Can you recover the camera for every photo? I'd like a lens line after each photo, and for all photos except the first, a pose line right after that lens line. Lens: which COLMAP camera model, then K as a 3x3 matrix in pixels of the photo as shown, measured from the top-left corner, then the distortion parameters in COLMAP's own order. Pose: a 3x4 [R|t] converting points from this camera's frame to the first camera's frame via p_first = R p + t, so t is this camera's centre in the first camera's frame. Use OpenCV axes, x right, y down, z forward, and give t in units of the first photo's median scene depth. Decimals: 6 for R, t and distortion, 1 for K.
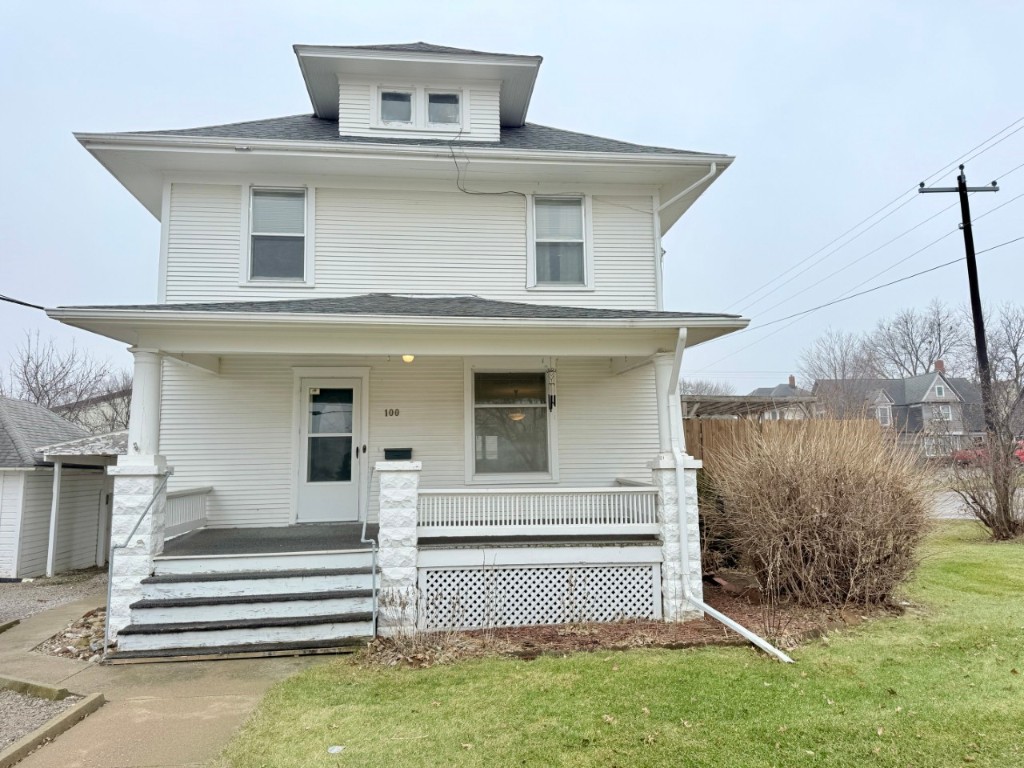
lens RADIAL K [[729.0, 0, 509.3], [0, 729.0, 387.6], [0, 0, 1]] dist [0.045476, -0.033024]
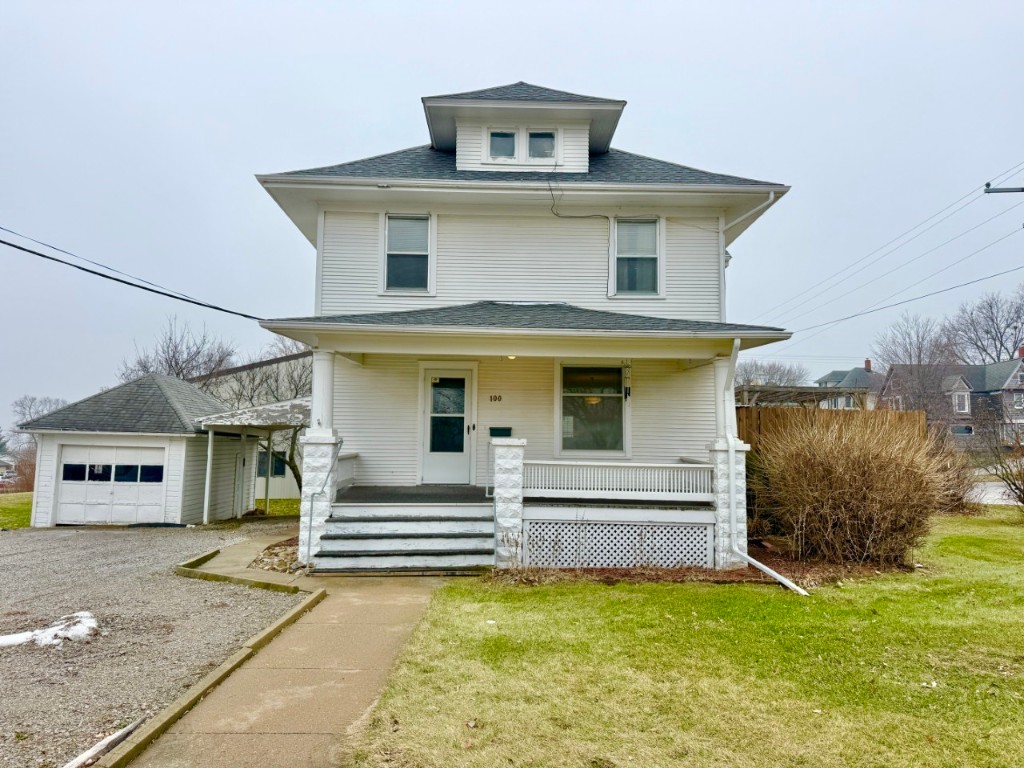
lens RADIAL K [[729.0, 0, 512.1], [0, 729.0, 390.9], [0, 0, 1]] dist [0.045476, -0.033024]
pose [[0.995896, 0.020190, -0.088219, -0.025845], [-0.016881, 0.999132, 0.038091, -0.025721], [0.088912, -0.036445, 0.995373, -0.224185]]
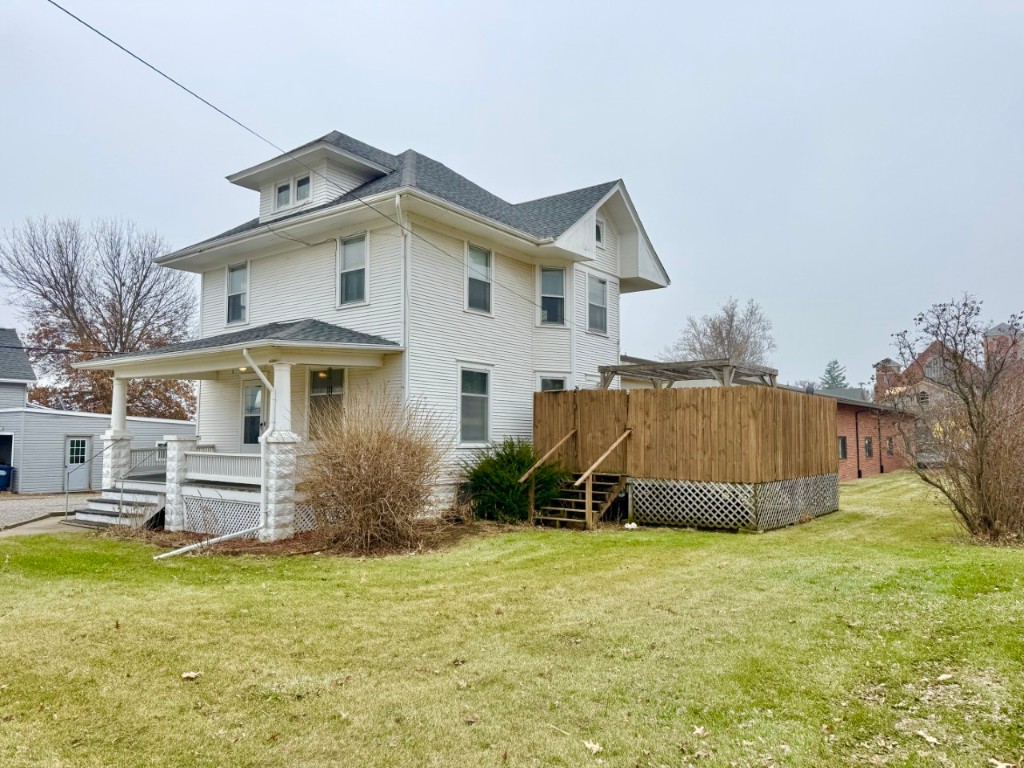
lens RADIAL K [[729.0, 0, 518.8], [0, 729.0, 384.5], [0, 0, 1]] dist [0.045476, -0.033024]
pose [[0.729905, -0.030247, -0.682879, 1.295793], [0.075670, 0.996456, 0.036745, -0.017061], [0.679347, -0.078494, 0.729607, 0.215446]]
